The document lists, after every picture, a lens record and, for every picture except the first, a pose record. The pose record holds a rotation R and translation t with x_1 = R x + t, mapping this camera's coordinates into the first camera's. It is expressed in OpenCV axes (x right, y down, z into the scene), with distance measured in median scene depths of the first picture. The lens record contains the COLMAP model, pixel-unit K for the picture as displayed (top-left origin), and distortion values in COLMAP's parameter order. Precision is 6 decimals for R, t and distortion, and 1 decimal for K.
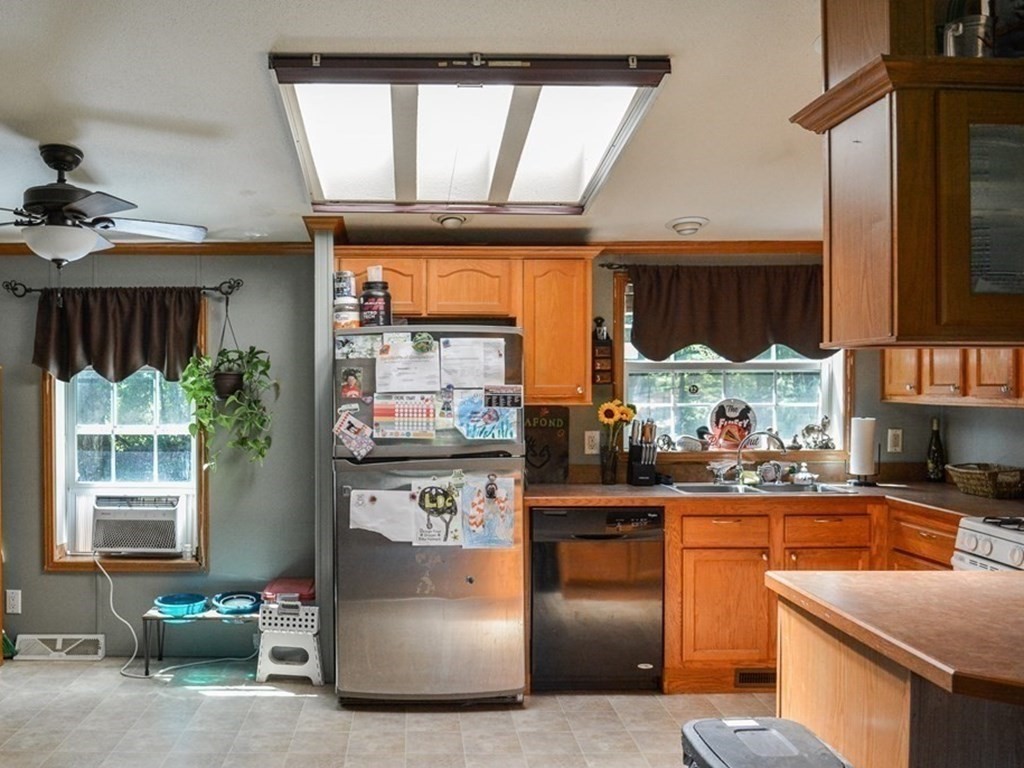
lens RADIAL K [[930.8, 0, 429.9], [0, 930.8, 383.4], [0, 0, 1]] dist [-0.032145, -0.007983]
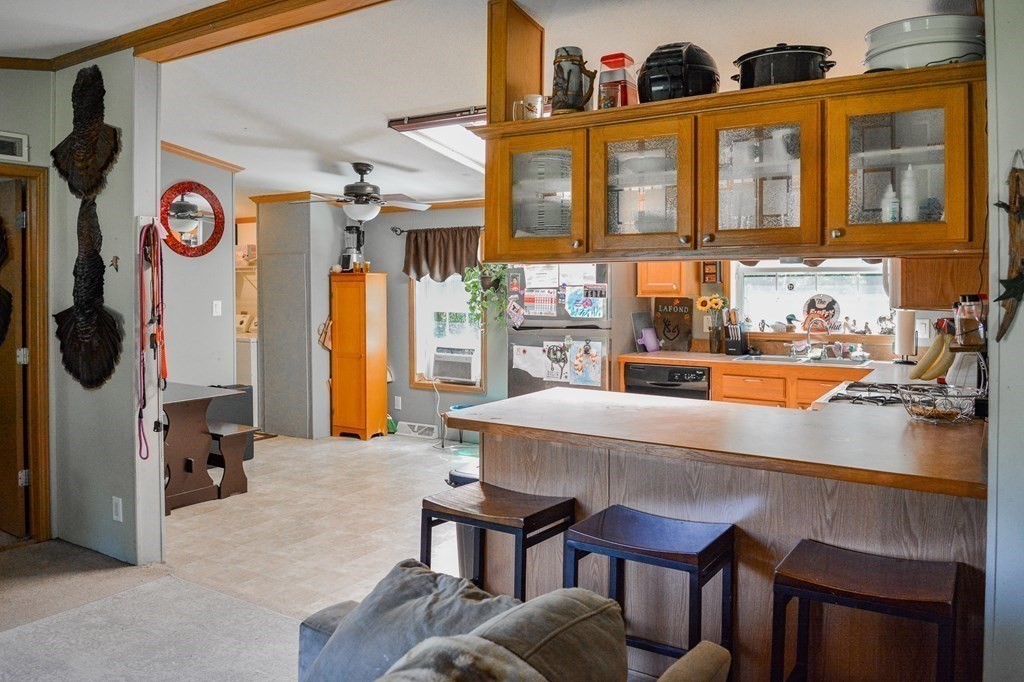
lens RADIAL K [[781.2, 0, 511.9], [0, 781.2, 289.4], [0, 0, 1]] dist [-0.039771, -0.004599]
pose [[0.838640, 0.004024, -0.544671, 0.654533], [0.001458, 0.999953, 0.009633, -0.001298], [0.544684, -0.008873, 0.838595, -0.187323]]
